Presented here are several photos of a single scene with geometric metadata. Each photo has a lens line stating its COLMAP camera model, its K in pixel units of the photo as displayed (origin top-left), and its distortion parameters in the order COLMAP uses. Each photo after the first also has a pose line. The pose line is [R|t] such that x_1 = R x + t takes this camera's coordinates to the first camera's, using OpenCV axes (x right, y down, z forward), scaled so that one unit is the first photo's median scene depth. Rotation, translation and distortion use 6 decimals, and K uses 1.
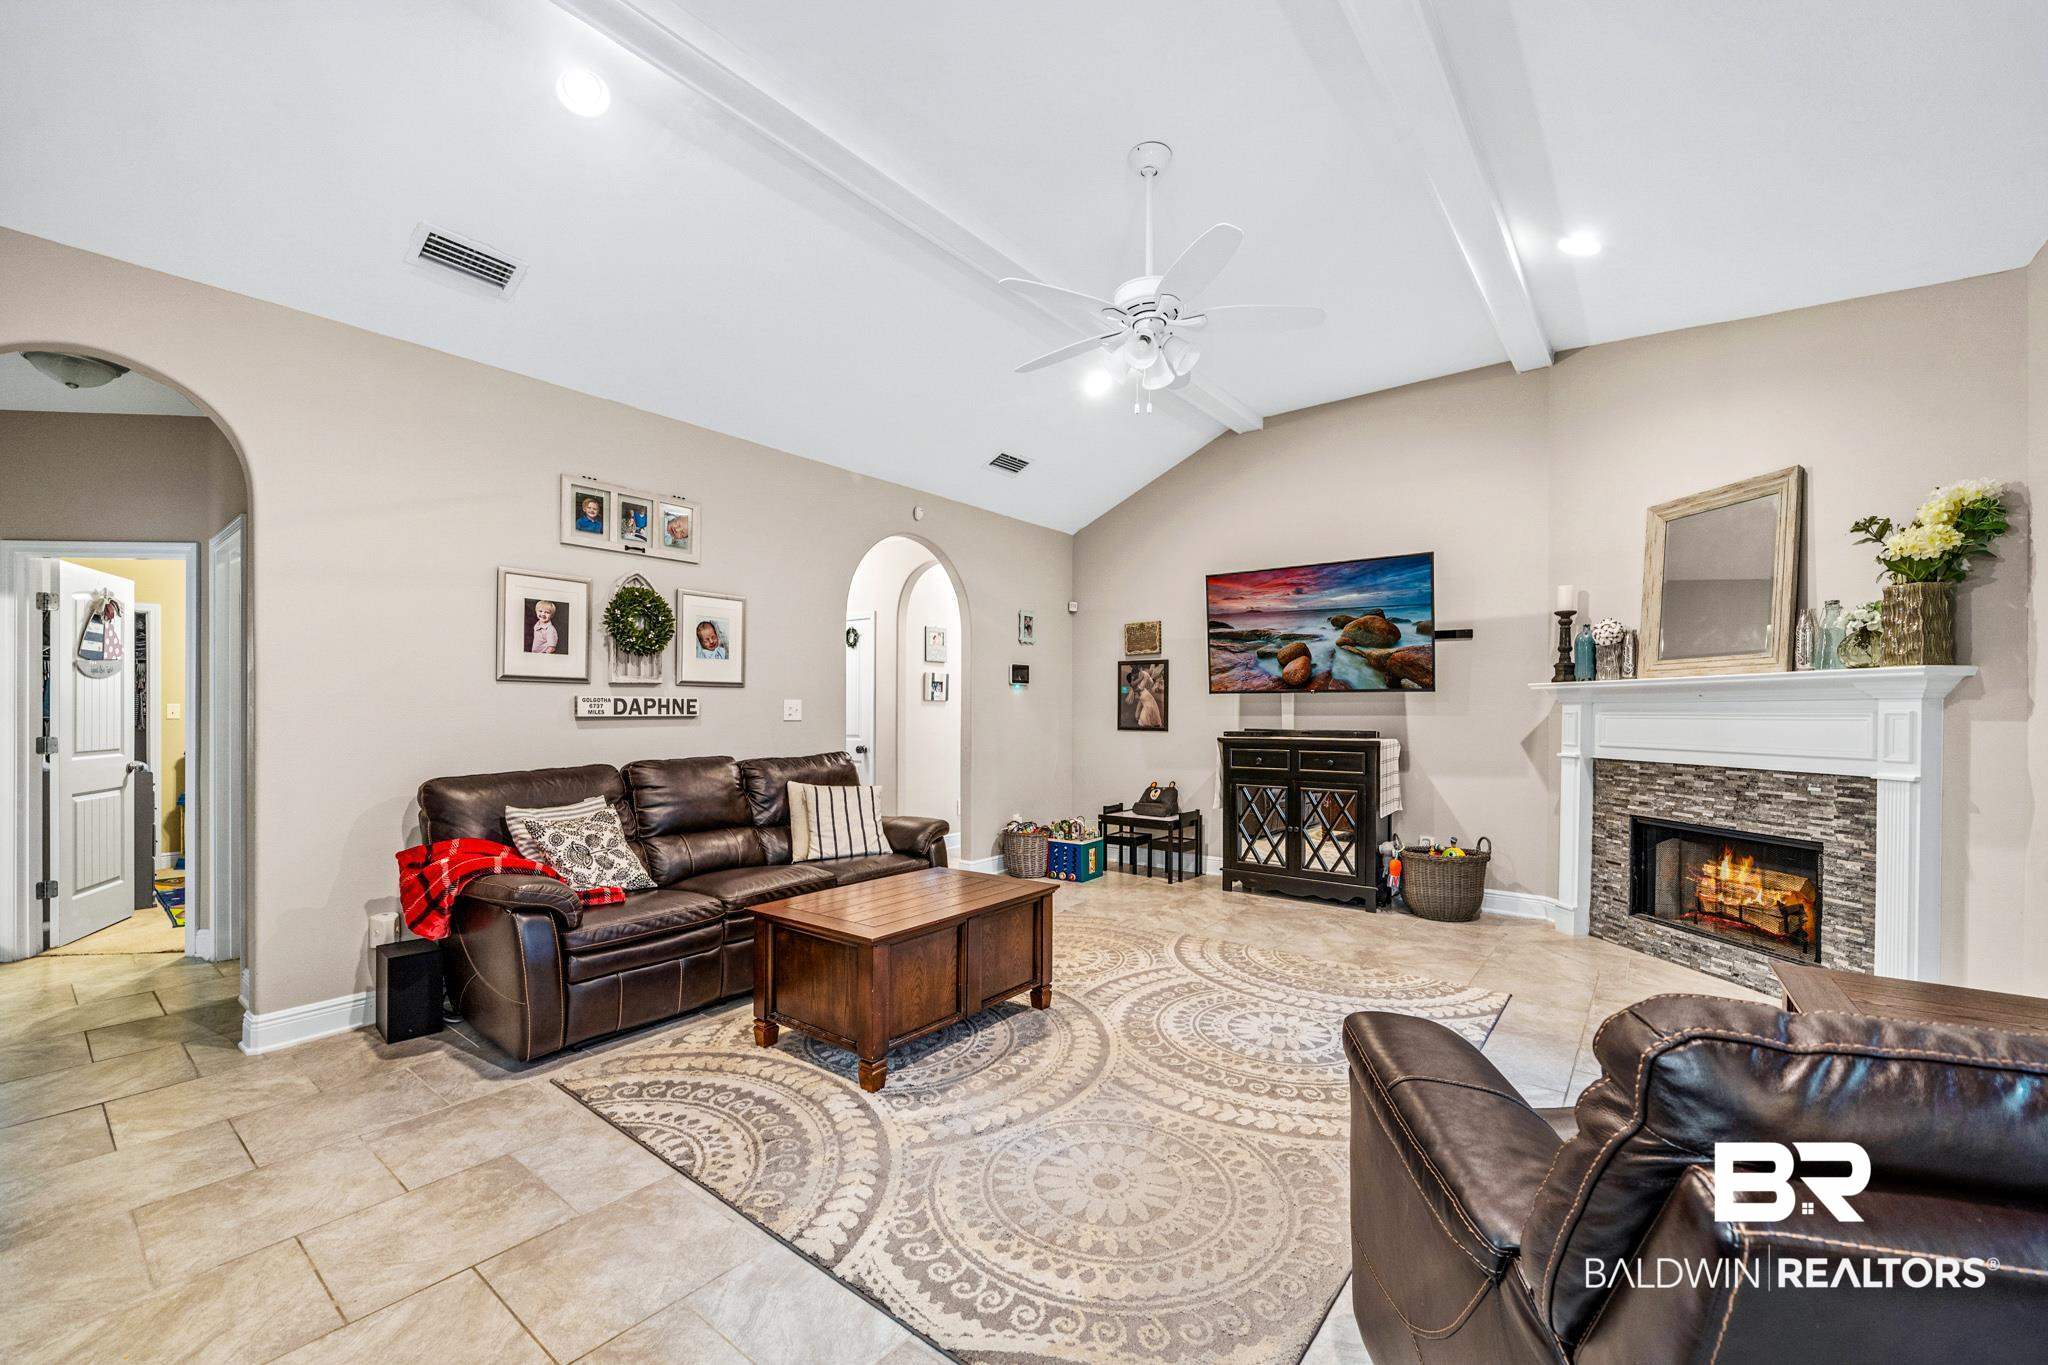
lens RADIAL K [[805.0, 0, 1022.6], [0, 805.0, 702.2], [0, 0, 1]] dist [0.000180, 0.000007]
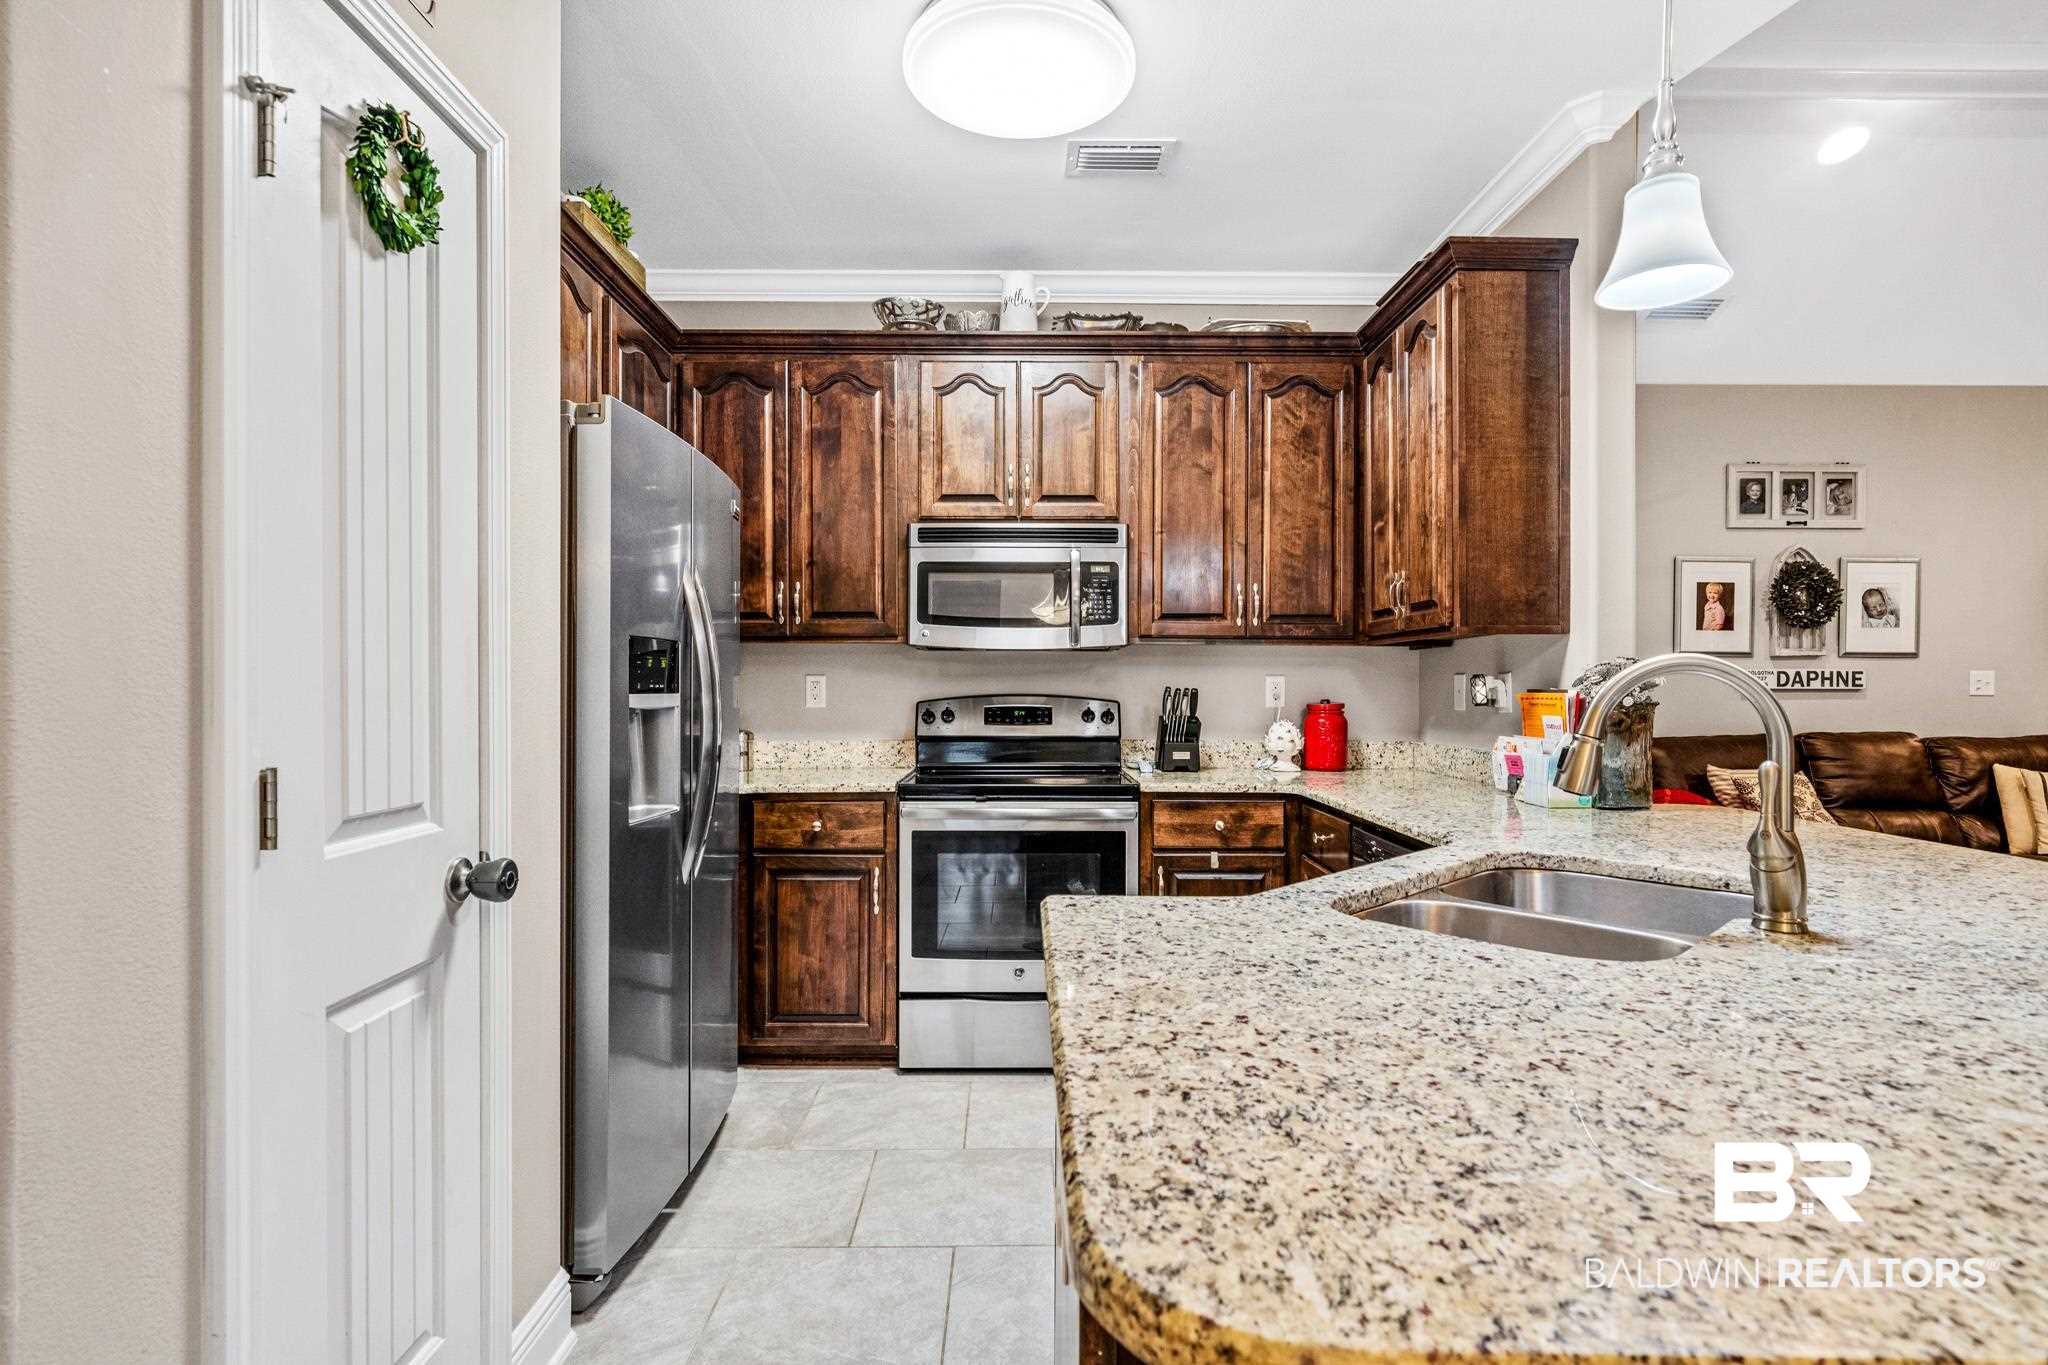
lens RADIAL K [[996.3, 0, 1022.4], [0, 996.3, 682.1], [0, 0, 1]] dist [0.000173, 0.000330]
pose [[0.621848, 0.004930, -0.783123, -0.105080], [0.004018, 0.999947, 0.009485, -0.006362], [0.783128, -0.009045, 0.621795, -0.542818]]
